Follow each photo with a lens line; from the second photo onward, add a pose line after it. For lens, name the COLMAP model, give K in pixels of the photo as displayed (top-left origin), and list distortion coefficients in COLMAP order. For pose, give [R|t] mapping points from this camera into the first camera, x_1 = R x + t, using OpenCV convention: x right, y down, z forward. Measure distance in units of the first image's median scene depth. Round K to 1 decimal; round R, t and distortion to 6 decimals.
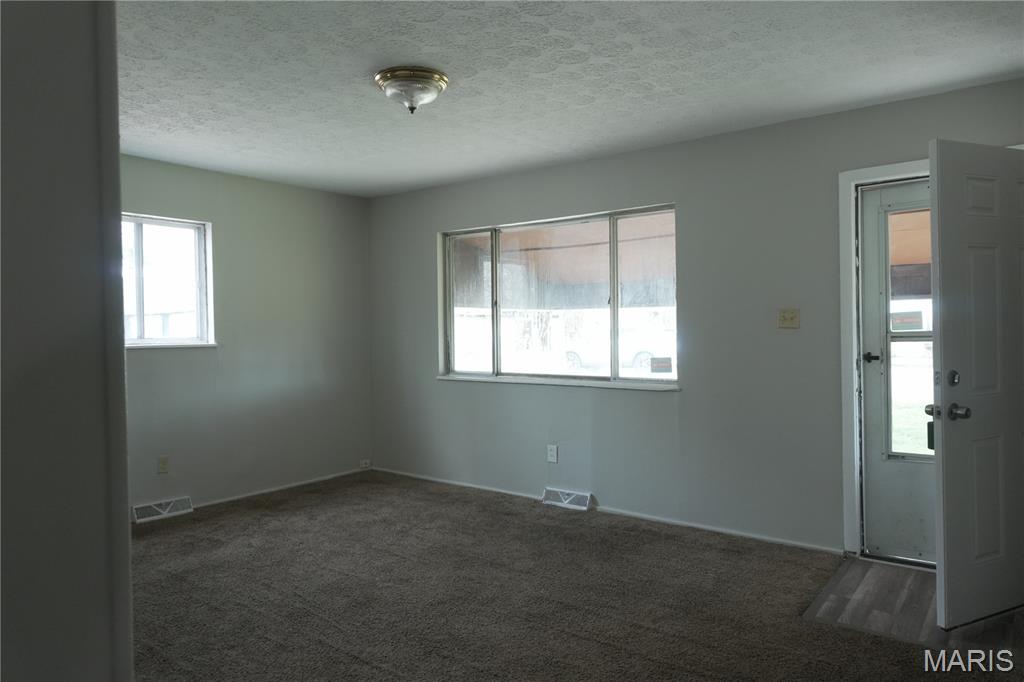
lens RADIAL K [[685.2, 0, 512.1], [0, 685.2, 341.7], [0, 0, 1]] dist [0.003652, -0.000344]
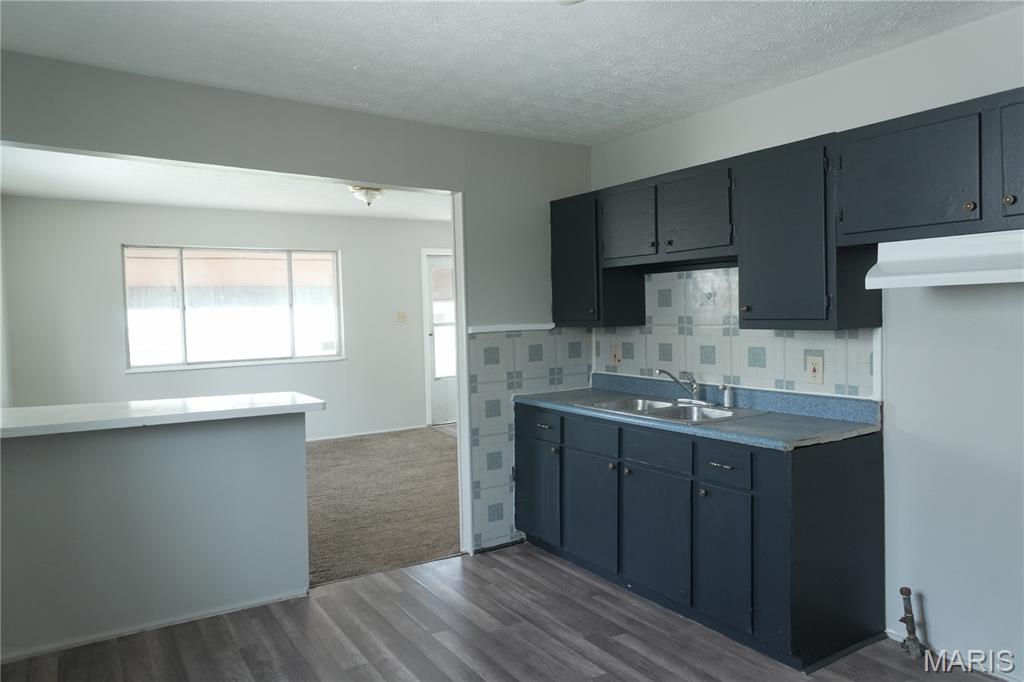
lens RADIAL K [[685.2, 0, 511.7], [0, 685.2, 340.5], [0, 0, 1]] dist [0.003652, -0.000344]
pose [[0.324239, -0.037475, 0.945233, -1.179807], [0.041802, 0.998807, 0.025259, -0.001704], [-0.945051, 0.031323, 0.325418, 0.040088]]
